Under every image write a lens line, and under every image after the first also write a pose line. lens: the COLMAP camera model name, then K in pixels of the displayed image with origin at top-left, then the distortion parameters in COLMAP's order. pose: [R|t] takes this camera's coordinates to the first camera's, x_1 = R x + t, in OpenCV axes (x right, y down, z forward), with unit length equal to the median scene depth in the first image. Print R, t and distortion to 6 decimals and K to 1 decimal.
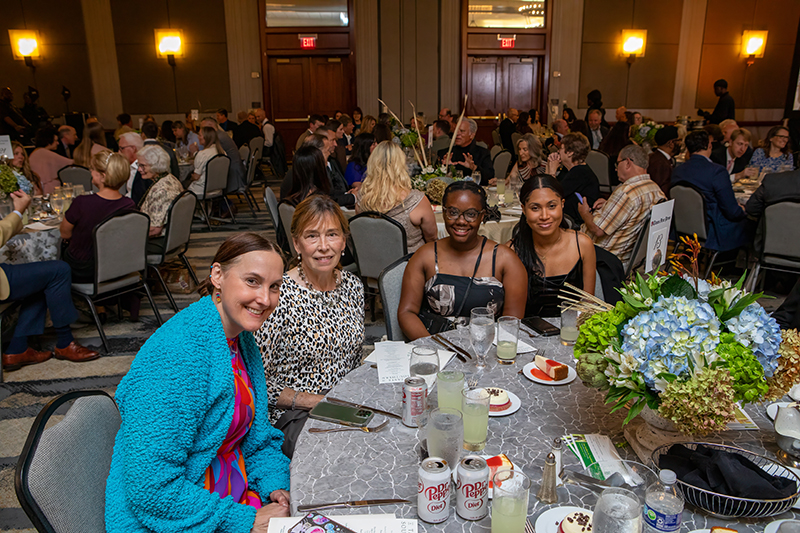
lens RADIAL K [[632.2, 0, 400.0], [0, 632.2, 266.5], [0, 0, 1]] dist [-0.009043, -0.003815]
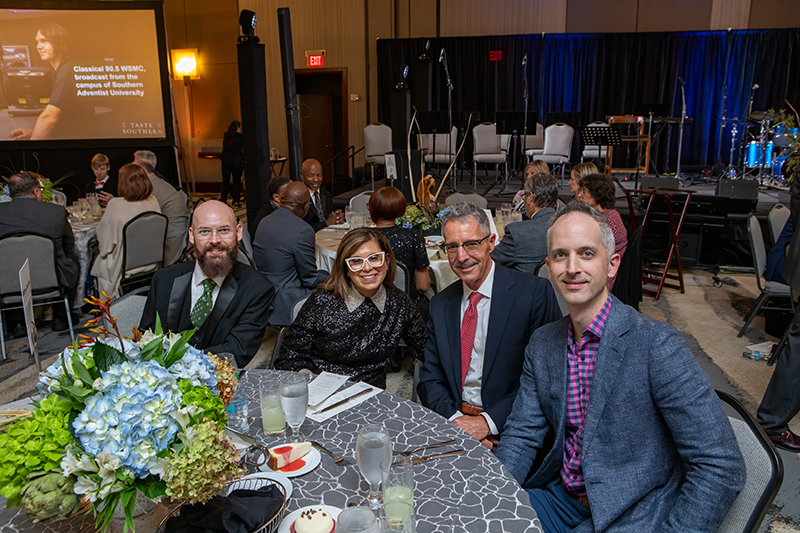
lens RADIAL K [[632.2, 0, 400.0], [0, 632.2, 266.5], [0, 0, 1]] dist [-0.009043, -0.003815]
pose [[0.351460, -0.227306, 0.908189, -0.180769], [0.267597, 0.953996, 0.135213, -0.096415], [-0.897144, 0.195507, 0.396118, 0.292051]]
